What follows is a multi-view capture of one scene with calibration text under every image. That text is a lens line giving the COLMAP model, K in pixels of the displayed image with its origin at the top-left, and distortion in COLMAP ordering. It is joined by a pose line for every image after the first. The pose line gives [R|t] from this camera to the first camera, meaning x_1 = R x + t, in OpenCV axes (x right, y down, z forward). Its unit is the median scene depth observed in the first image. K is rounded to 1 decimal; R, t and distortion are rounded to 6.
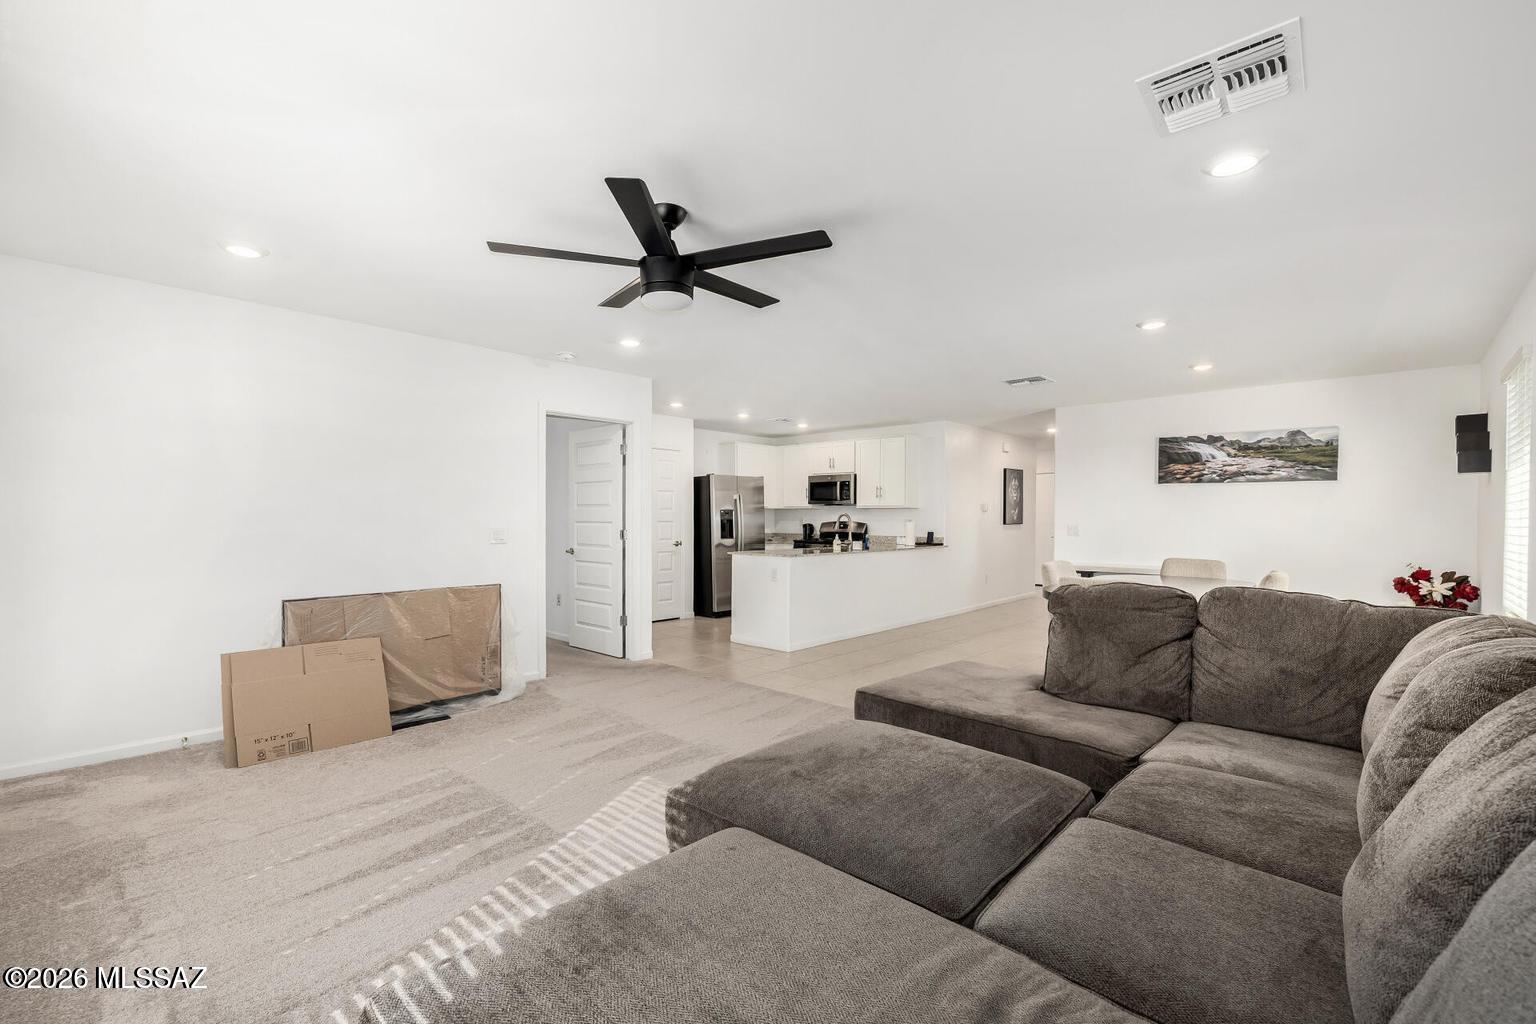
lens RADIAL K [[647.7, 0, 768.0], [0, 647.7, 512.0], [0, 0, 1]] dist [-0.001180, -0.000231]
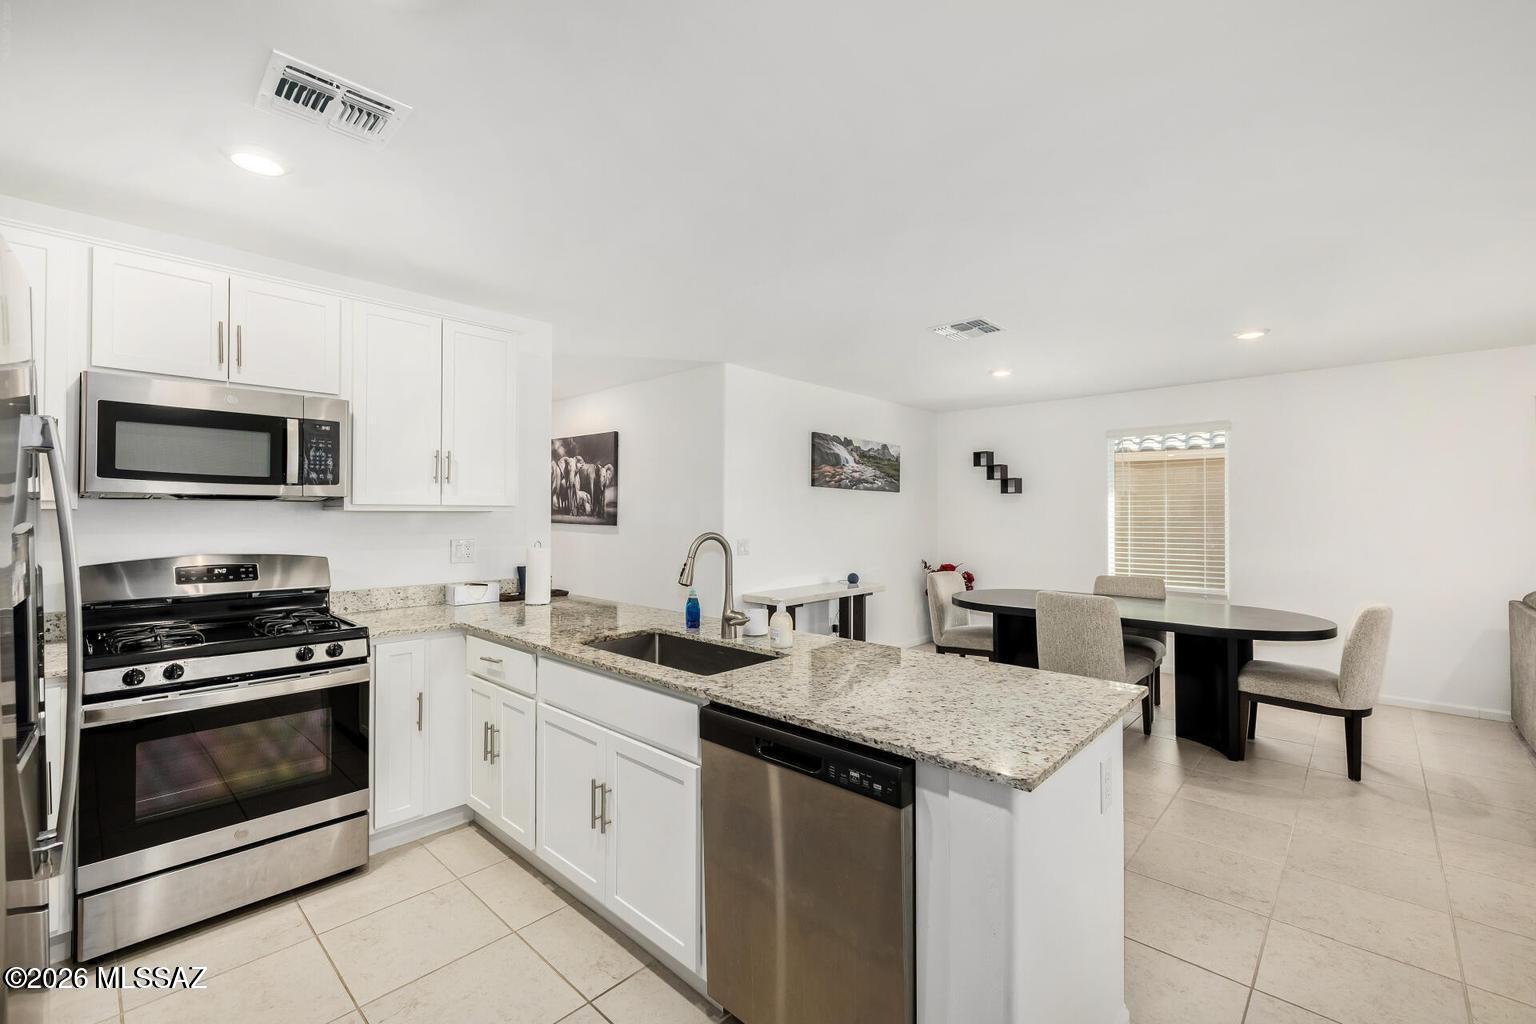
lens RADIAL K [[647.7, 0, 768.0], [0, 647.7, 512.0], [0, 0, 1]] dist [-0.001180, -0.000231]
pose [[-0.010671, -0.005826, 0.999926, -0.254015], [-0.014431, 0.999880, 0.005671, -0.015223], [-0.999839, -0.014369, -0.010754, 1.139012]]
